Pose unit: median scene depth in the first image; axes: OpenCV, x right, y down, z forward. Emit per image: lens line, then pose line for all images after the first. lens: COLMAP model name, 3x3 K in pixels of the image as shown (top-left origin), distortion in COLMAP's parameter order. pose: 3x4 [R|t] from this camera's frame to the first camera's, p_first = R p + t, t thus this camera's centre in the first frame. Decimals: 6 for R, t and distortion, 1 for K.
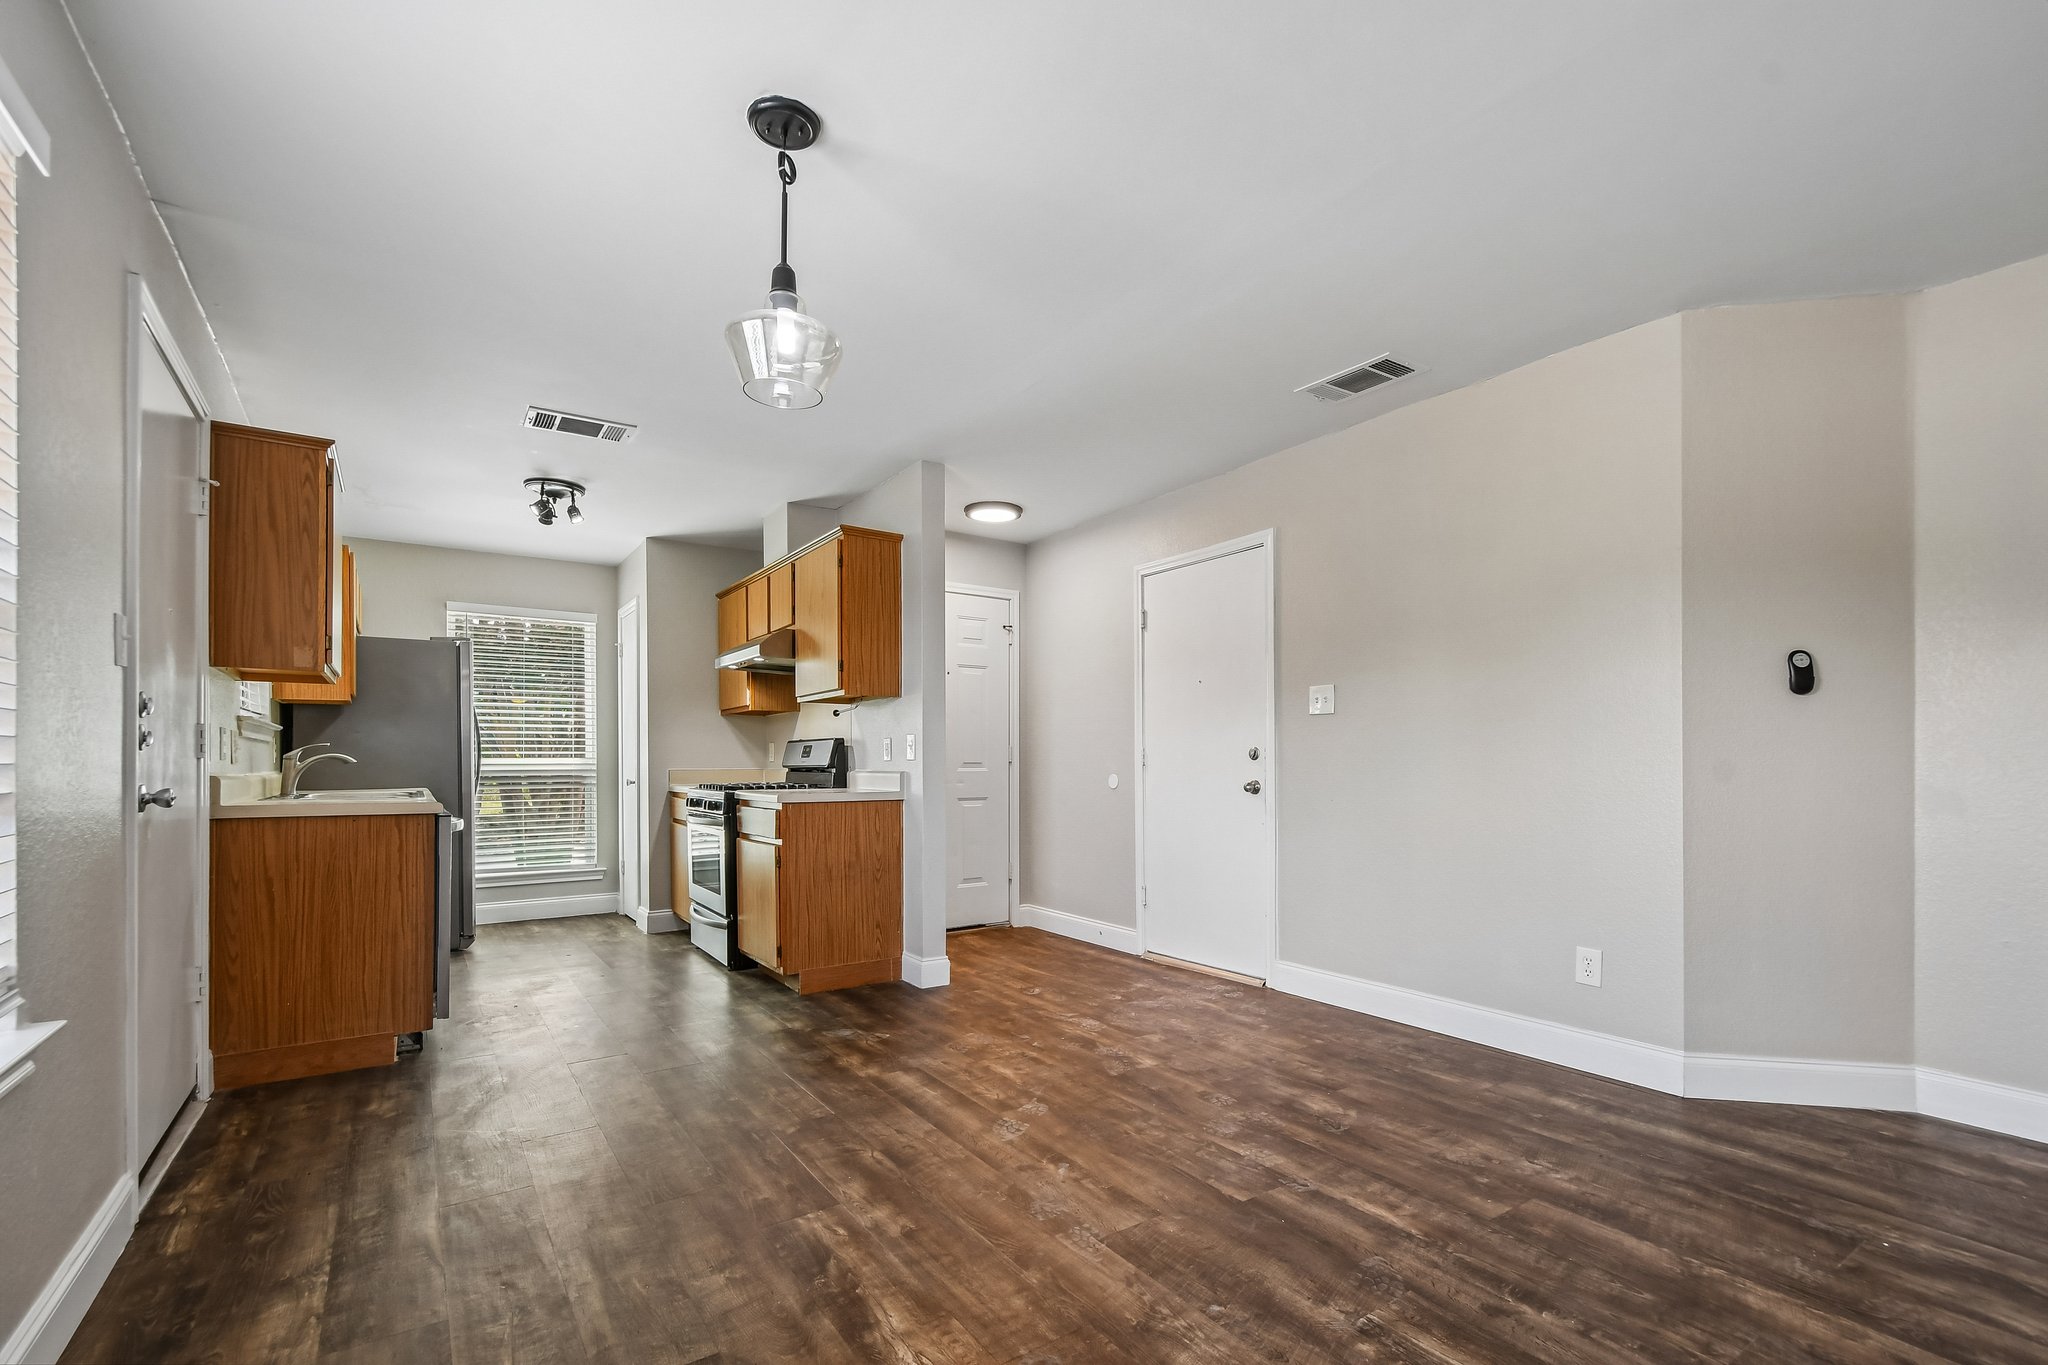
lens RADIAL K [[902.6, 0, 1018.5], [0, 902.6, 766.3], [0, 0, 1]] dist [0.013597, -0.010499]
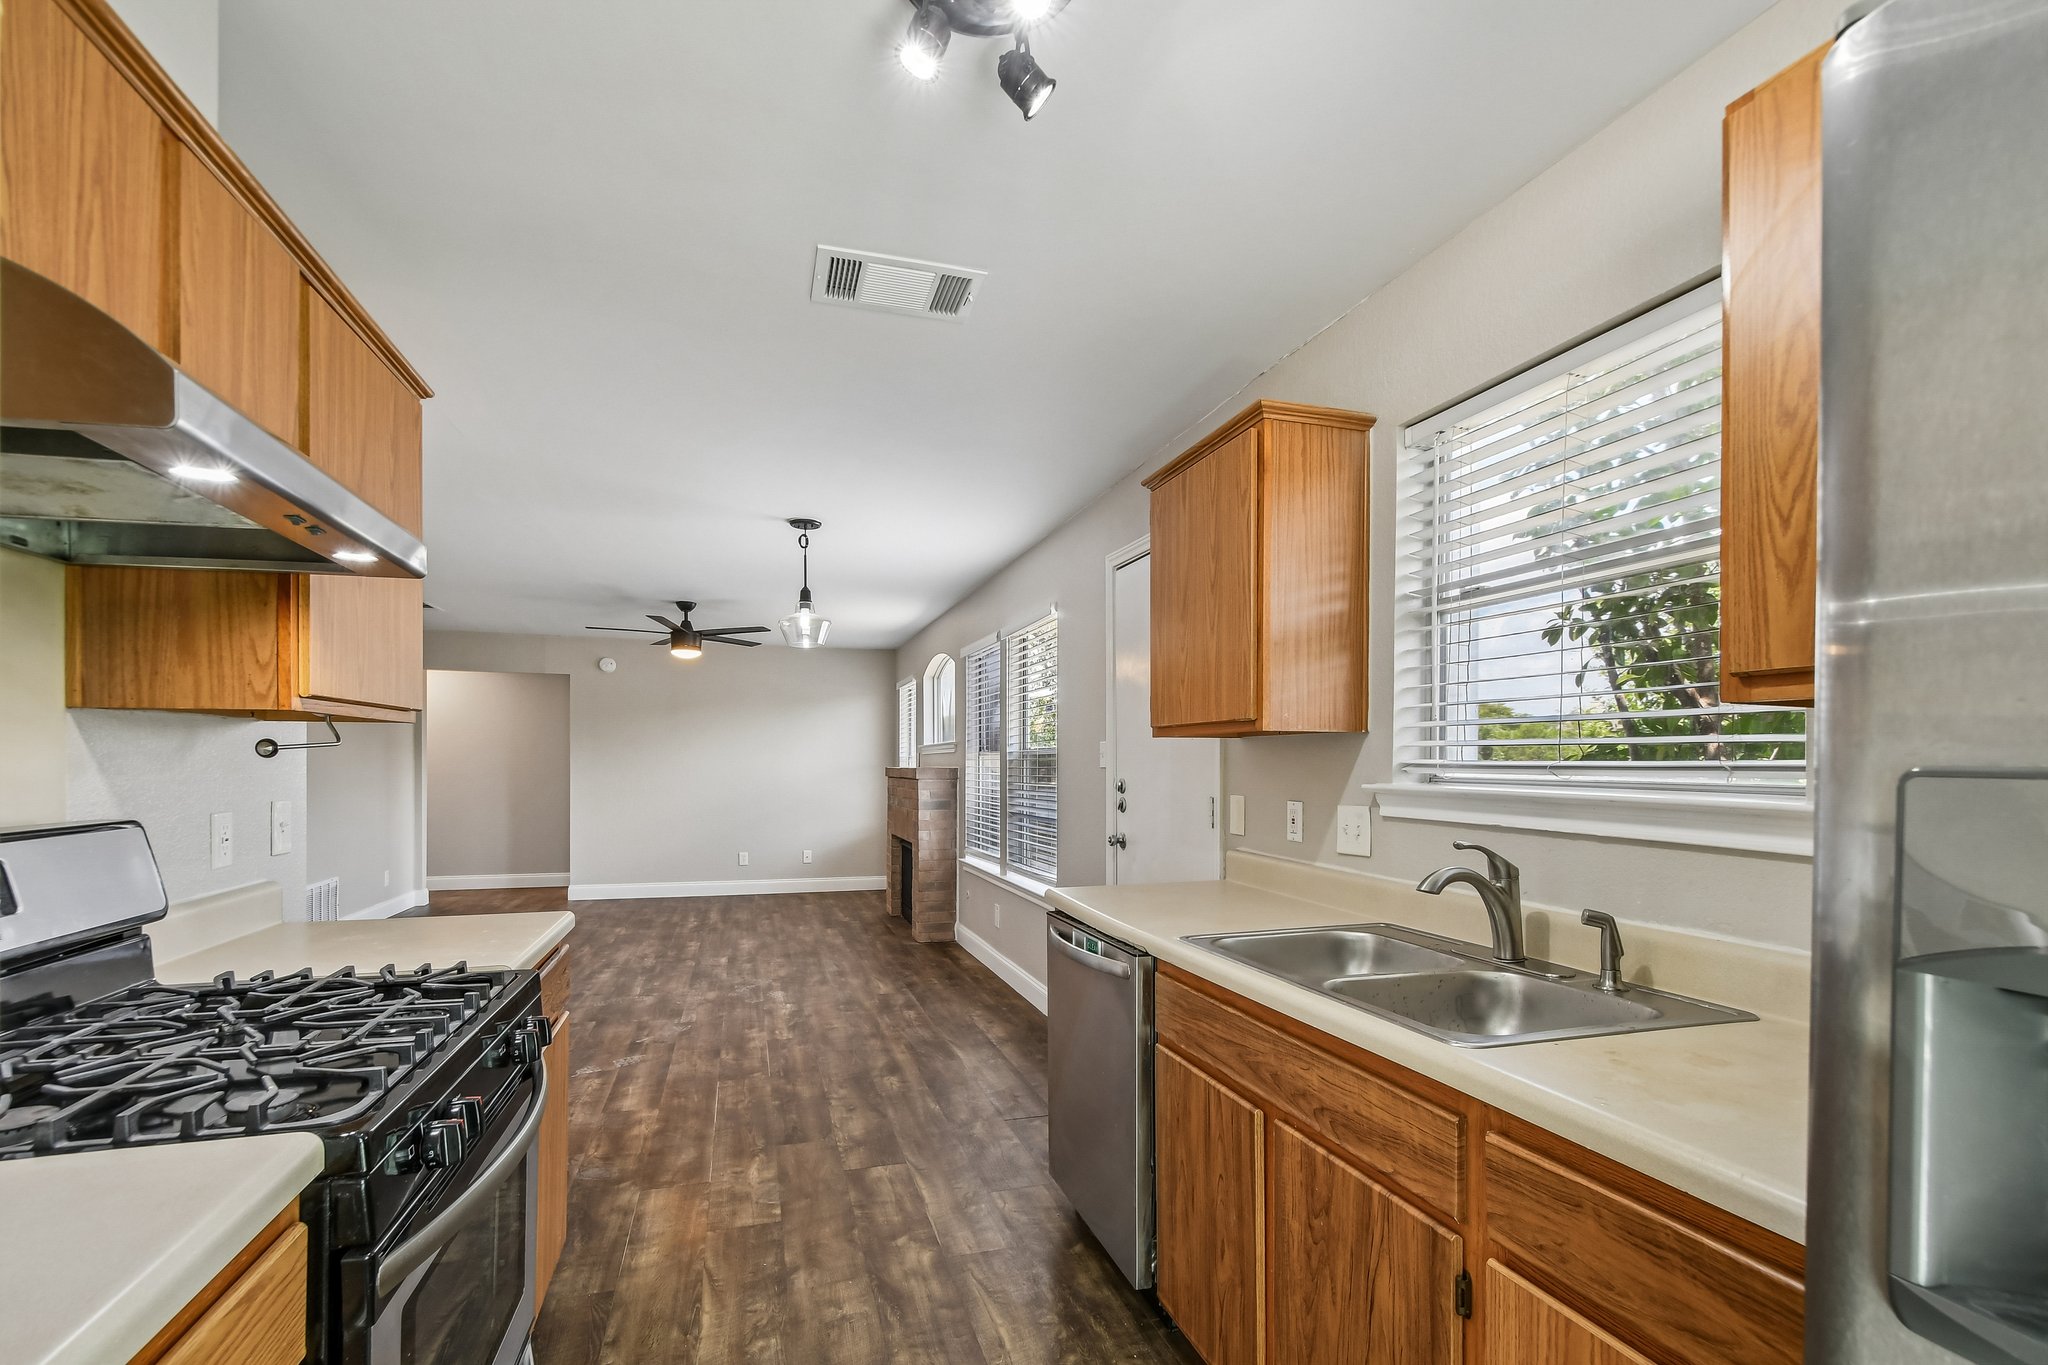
lens RADIAL K [[902.6, 0, 1018.5], [0, 902.6, 766.3], [0, 0, 1]] dist [0.013597, -0.010499]
pose [[-0.955392, -0.004271, 0.295311, -0.683909], [-0.002281, 0.999972, 0.007085, -0.062749], [-0.295333, 0.006096, -0.955375, 1.435743]]
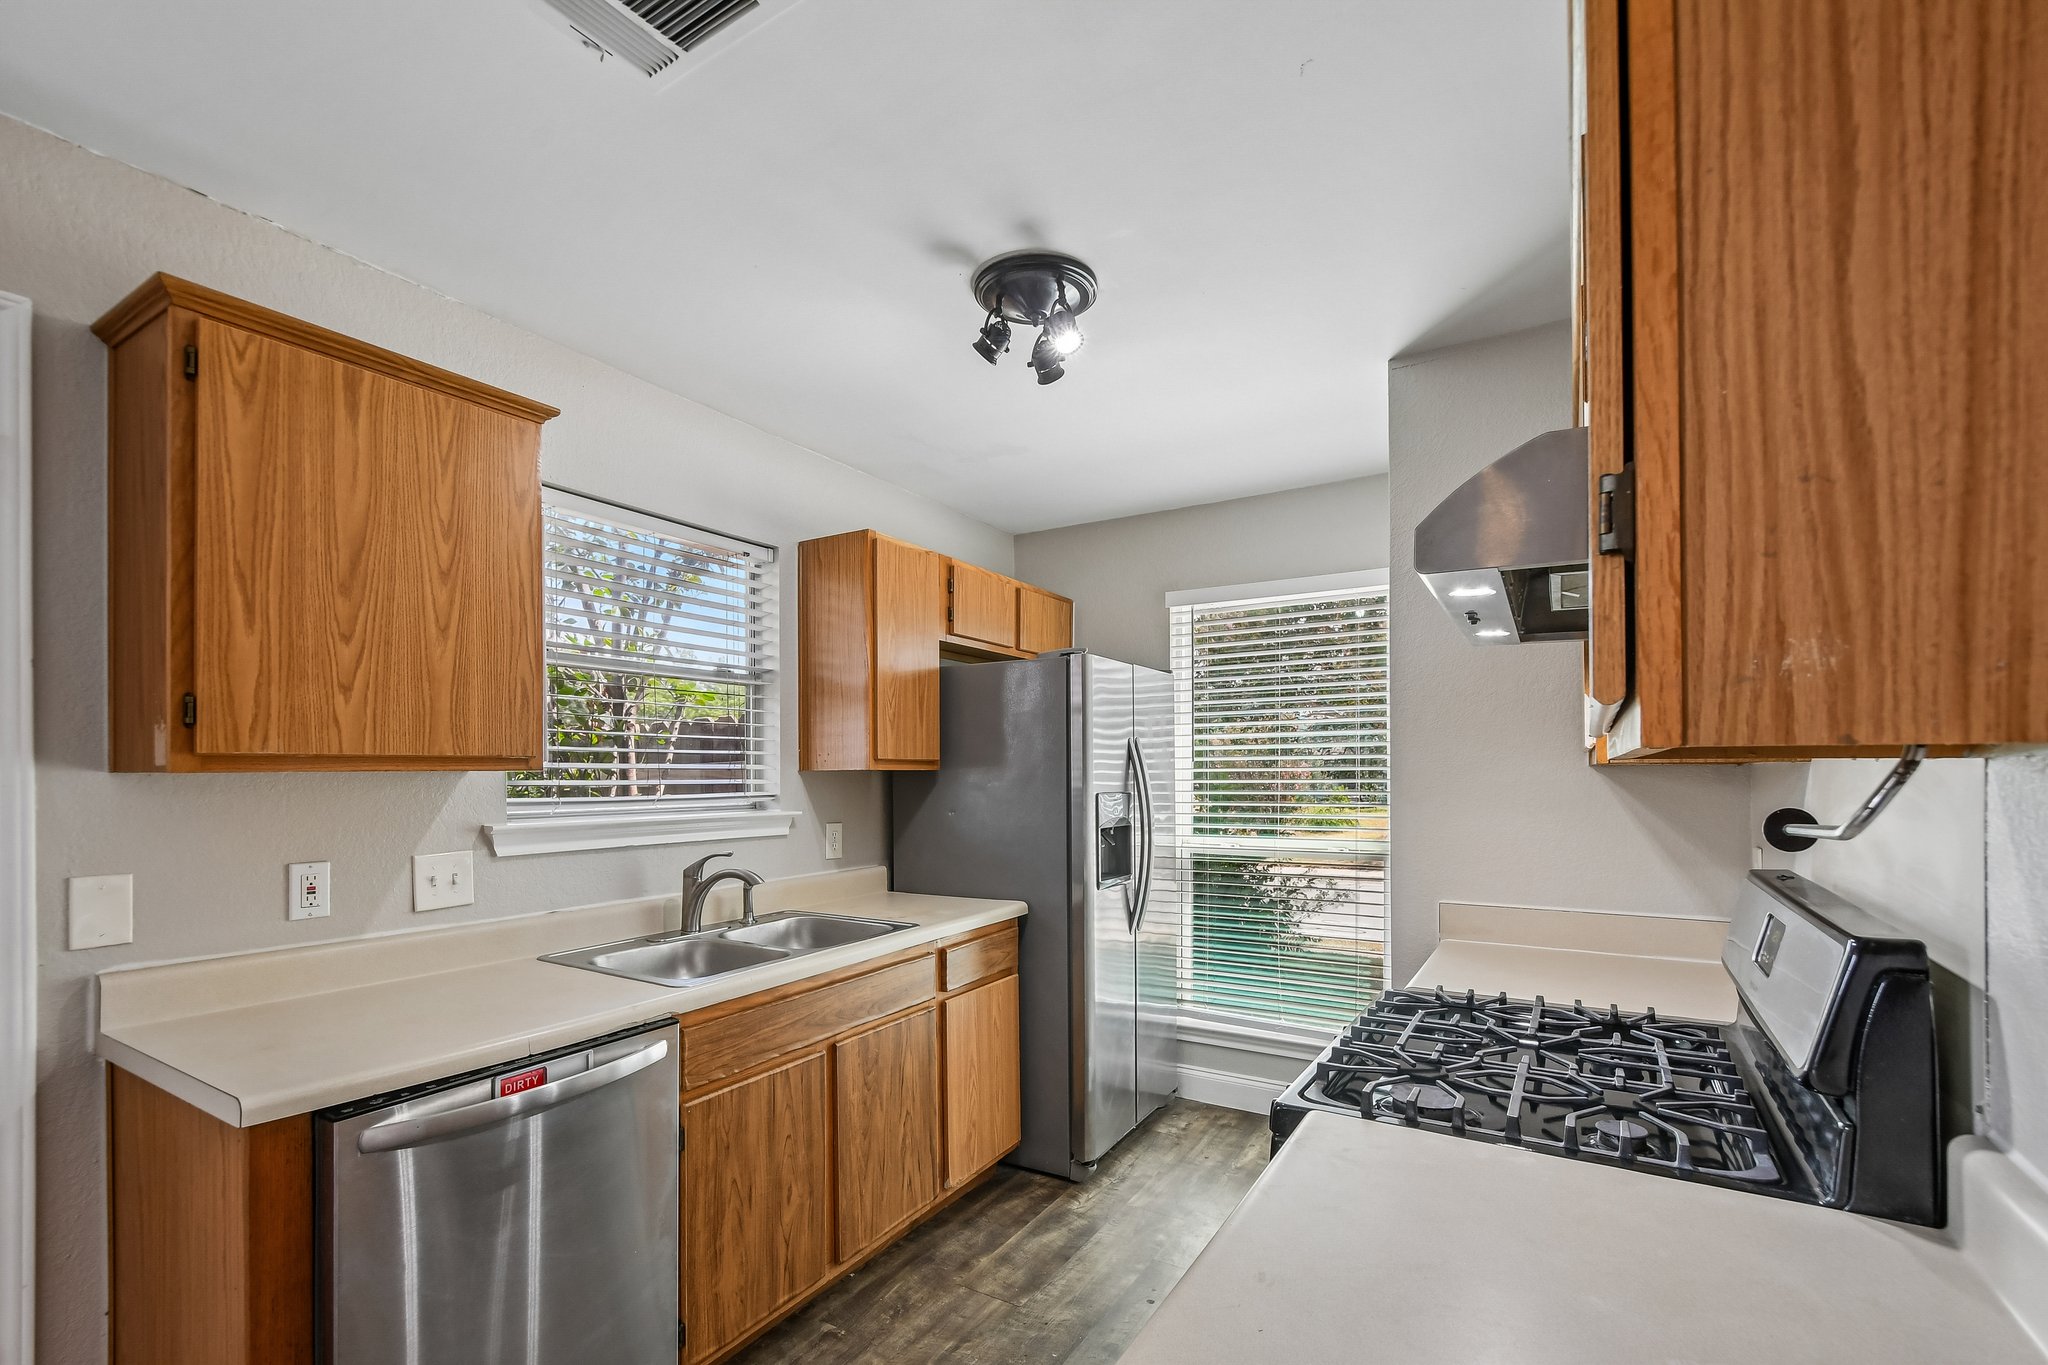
lens RADIAL K [[890.4, 0, 1022.6], [0, 890.4, 760.1], [0, 0, 1]] dist [-0.000213, -0.000078]
pose [[0.413142, -0.008534, -0.910626, -0.126816], [0.000665, 0.999959, -0.009069, -0.080905], [0.910666, 0.003142, 0.413131, 0.916651]]
